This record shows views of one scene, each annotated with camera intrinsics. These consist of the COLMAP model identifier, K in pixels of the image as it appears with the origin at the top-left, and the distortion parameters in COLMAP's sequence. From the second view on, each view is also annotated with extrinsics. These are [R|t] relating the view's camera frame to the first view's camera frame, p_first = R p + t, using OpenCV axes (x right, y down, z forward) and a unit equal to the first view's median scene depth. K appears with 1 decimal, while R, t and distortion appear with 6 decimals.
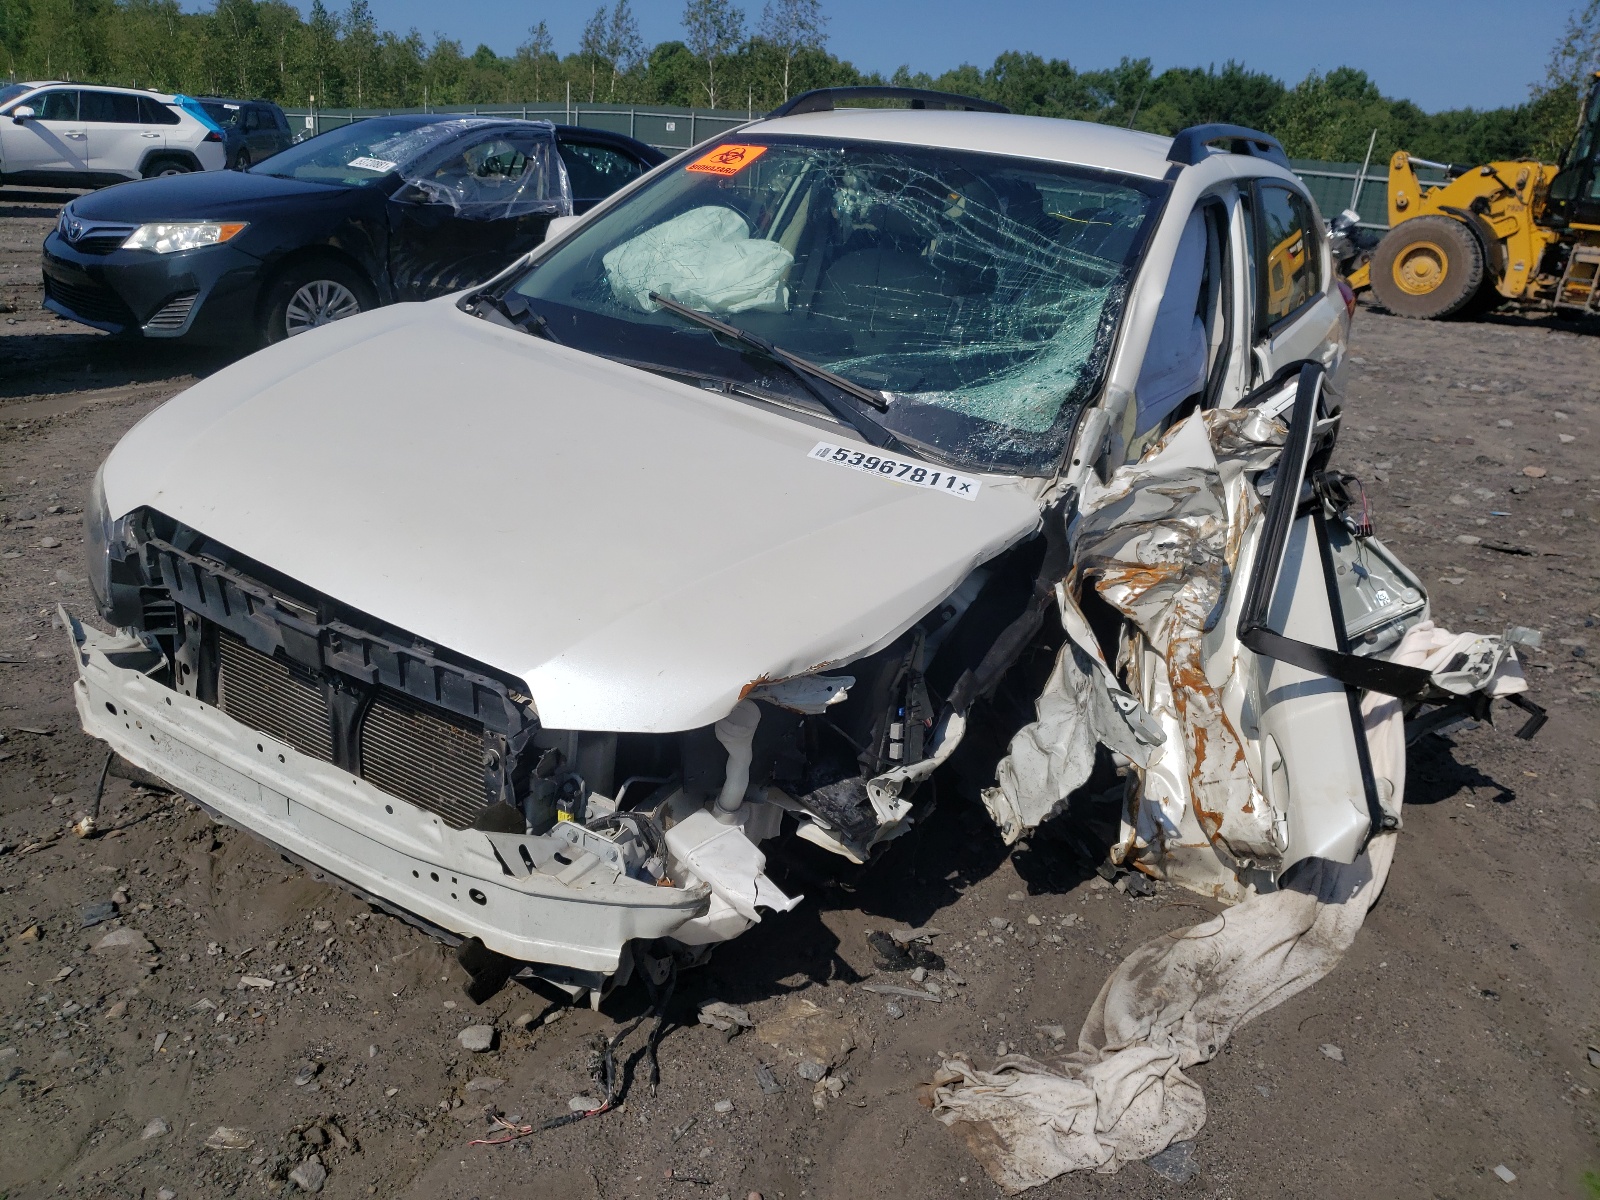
lens RADIAL K [[1206.6, 0, 800.0], [0, 1206.6, 600.0], [0, 0, 1]] dist [0.136761, -0.260148]
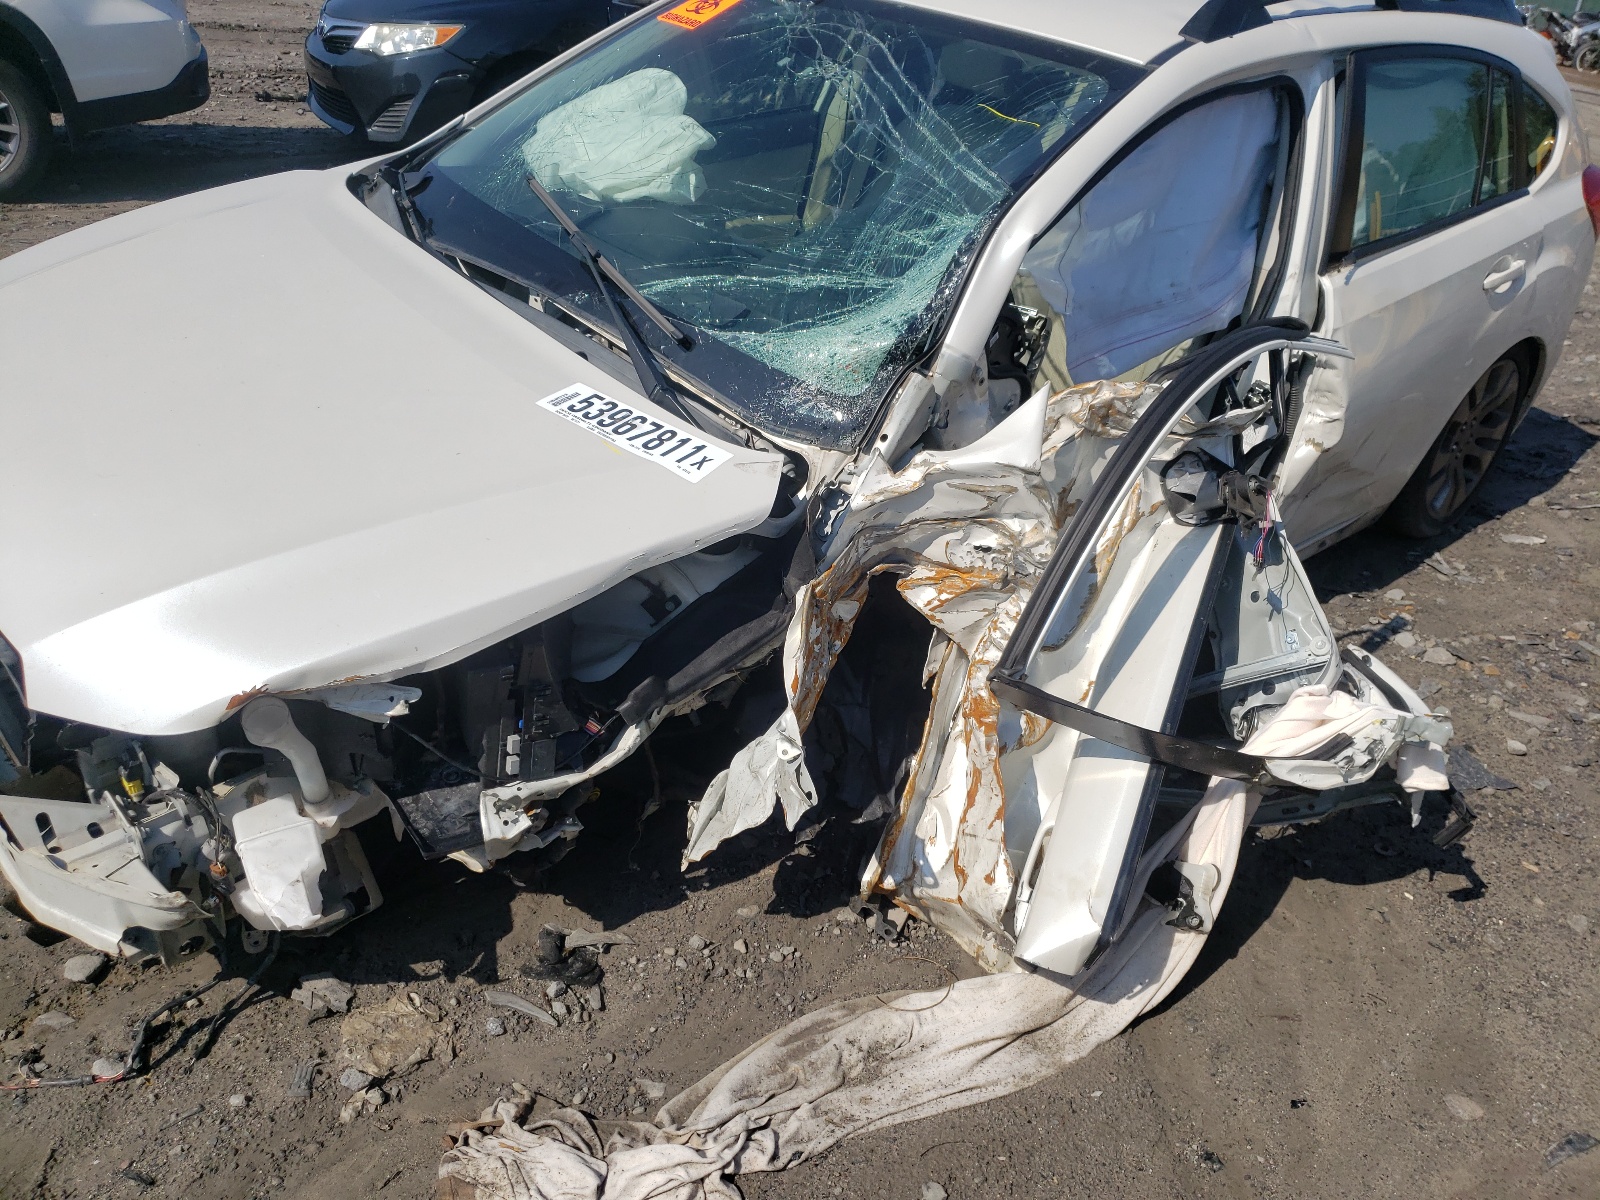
lens RADIAL K [[1206.6, 0, 800.0], [0, 1206.6, 600.0], [0, 0, 1]] dist [0.136761, -0.260148]
pose [[0.955486, 0.148919, -0.254694, 0.397808], [-0.107807, 0.979798, 0.168446, -0.136481], [0.274634, -0.133491, 0.952238, 0.173931]]
